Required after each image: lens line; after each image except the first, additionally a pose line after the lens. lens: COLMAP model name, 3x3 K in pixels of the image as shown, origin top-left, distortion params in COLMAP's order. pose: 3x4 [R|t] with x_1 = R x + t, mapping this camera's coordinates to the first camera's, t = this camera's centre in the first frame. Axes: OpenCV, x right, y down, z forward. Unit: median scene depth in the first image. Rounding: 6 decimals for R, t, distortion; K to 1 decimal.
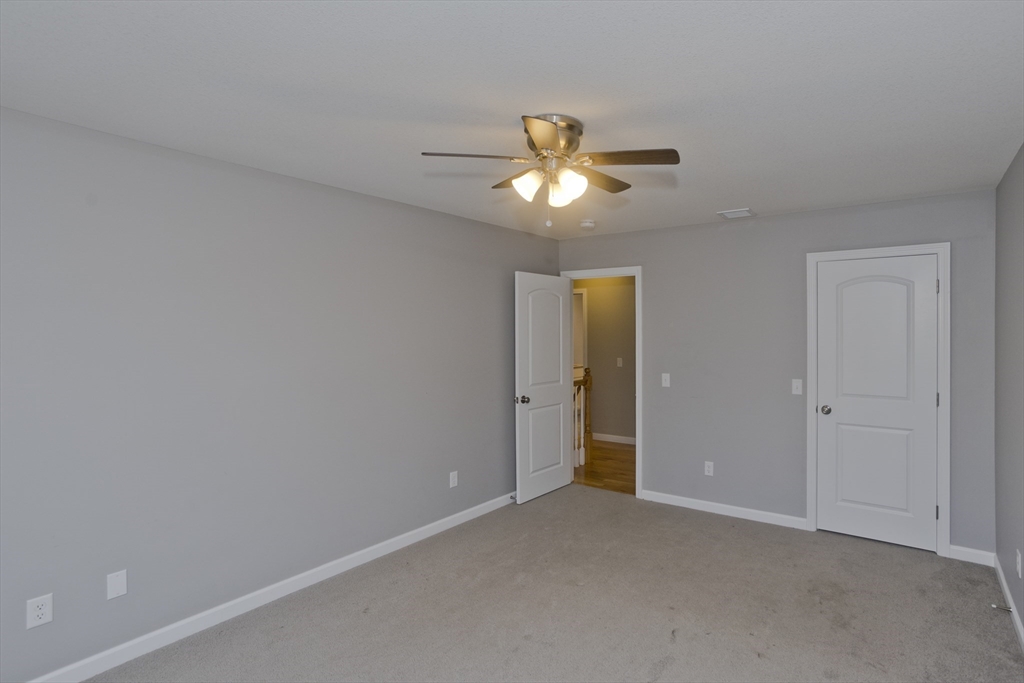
lens RADIAL K [[499.5, 0, 515.4], [0, 499.5, 334.8], [0, 0, 1]] dist [-0.052612, 0.032400]
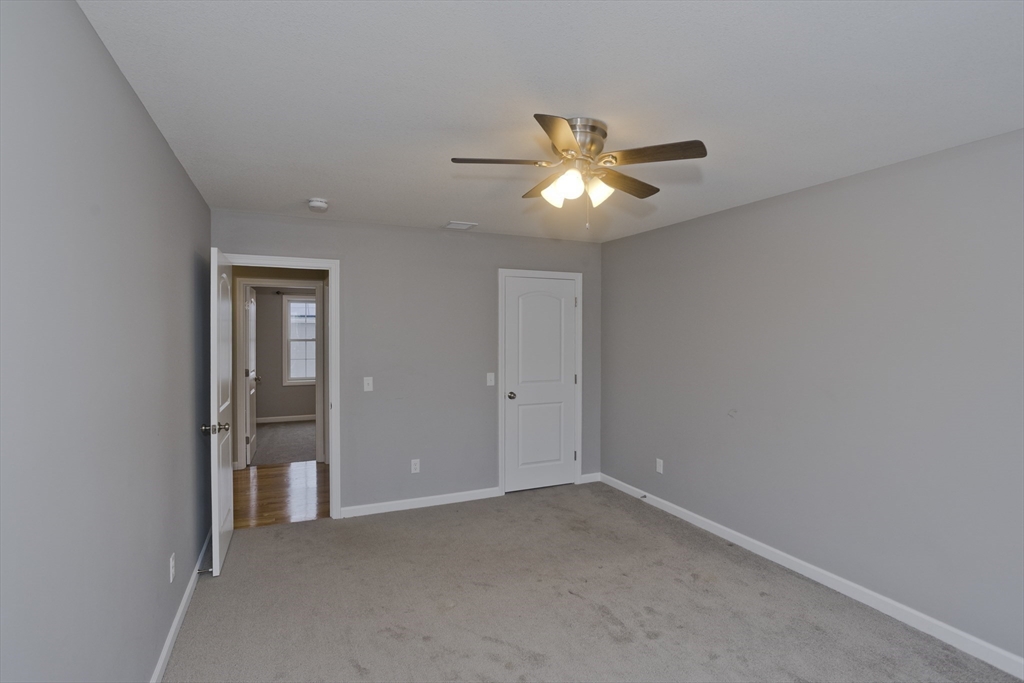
lens RADIAL K [[508.5, 0, 512.0], [0, 508.5, 341.5], [0, 0, 1]] dist [-0.081975, 0.096140]
pose [[0.511512, -0.004585, 0.859264, -0.461703], [0.008459, 0.999964, 0.000300, 0.014230], [-0.859234, 0.007116, 0.511533, 0.325409]]
